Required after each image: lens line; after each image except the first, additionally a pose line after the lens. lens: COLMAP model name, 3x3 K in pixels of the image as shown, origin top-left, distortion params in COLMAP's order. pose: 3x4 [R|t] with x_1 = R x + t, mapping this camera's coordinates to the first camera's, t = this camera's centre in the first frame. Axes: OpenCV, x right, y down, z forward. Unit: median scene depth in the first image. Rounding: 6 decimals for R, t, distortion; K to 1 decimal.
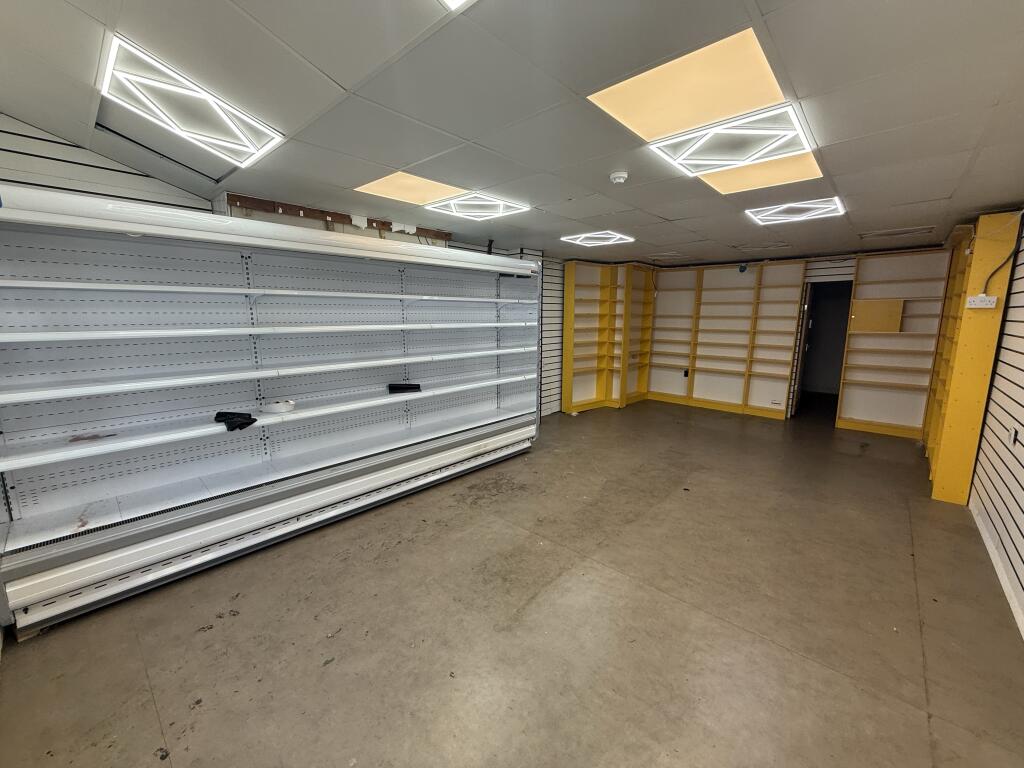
lens RADIAL K [[408.5, 0, 507.7], [0, 408.5, 385.1], [0, 0, 1]] dist [0.000294, 0.000052]
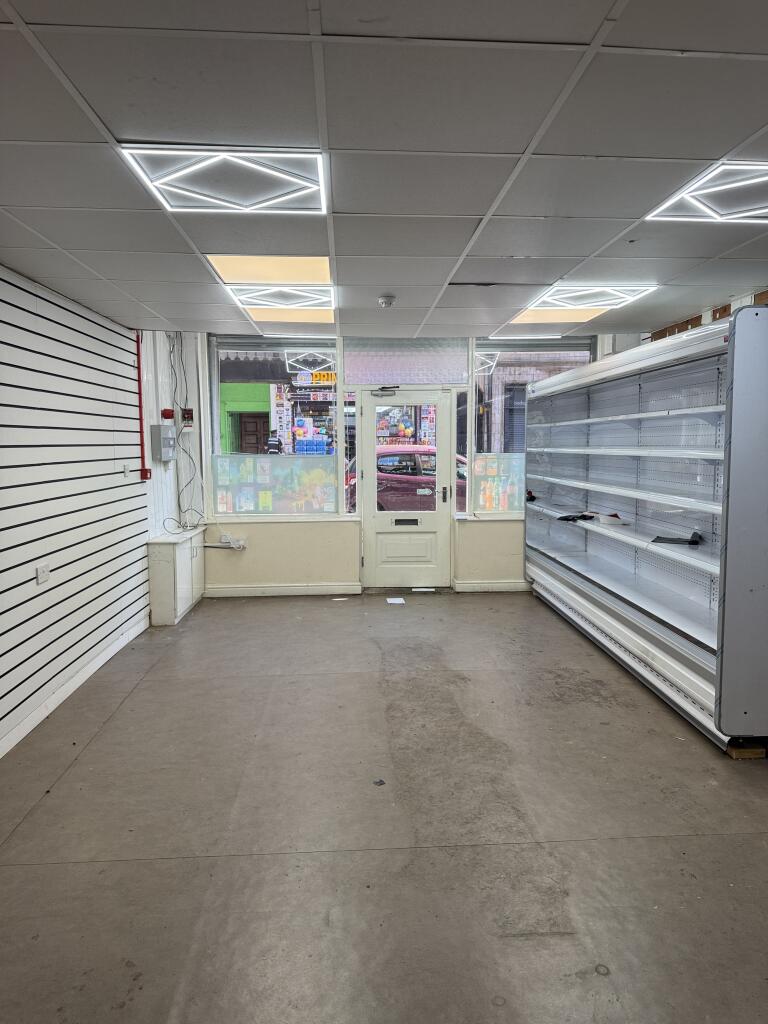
lens RADIAL K [[720.6, 0, 384.0], [0, 720.6, 512.0], [0, 0, 1]] dist [0.077395, -0.104242]
pose [[-0.698062, 0.070771, -0.712531, 0.906846], [-0.119134, 0.969754, 0.213034, -0.221303], [0.706057, 0.233598, -0.668518, 1.322267]]
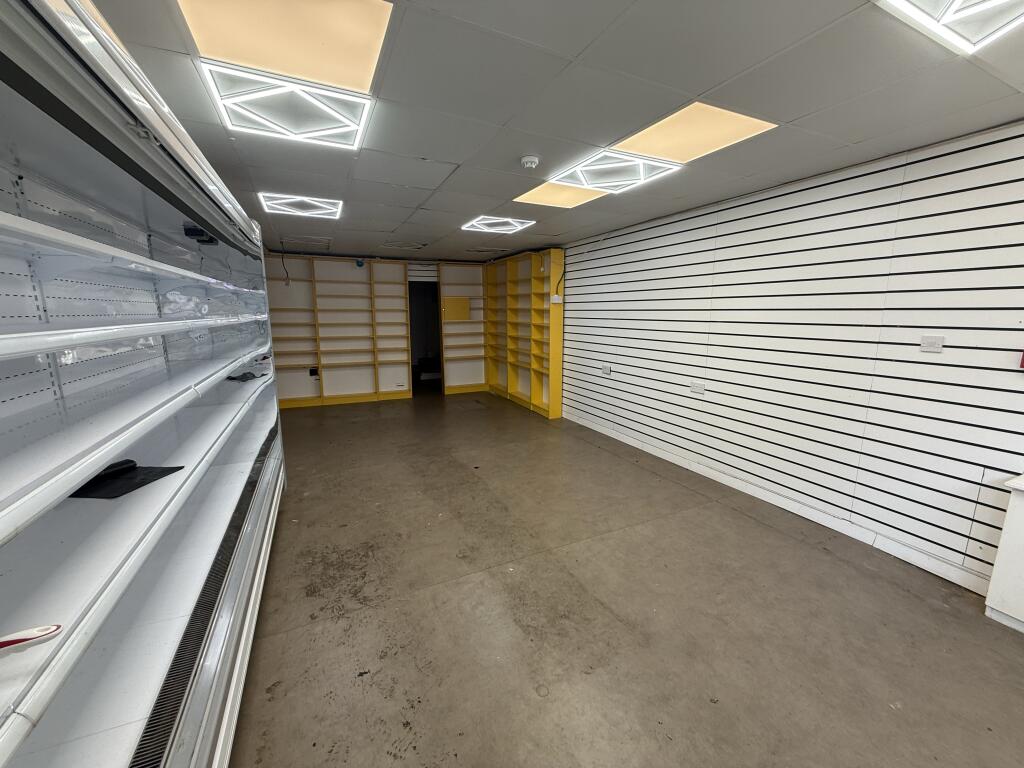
lens RADIAL K [[408.5, 0, 507.7], [0, 408.5, 385.1], [0, 0, 1]] dist [0.000294, 0.000052]
pose [[0.373732, -0.169194, 0.911975, -0.418184], [0.162131, 0.980001, 0.115372, -0.060454], [-0.913257, 0.104741, 0.393690, 0.413866]]
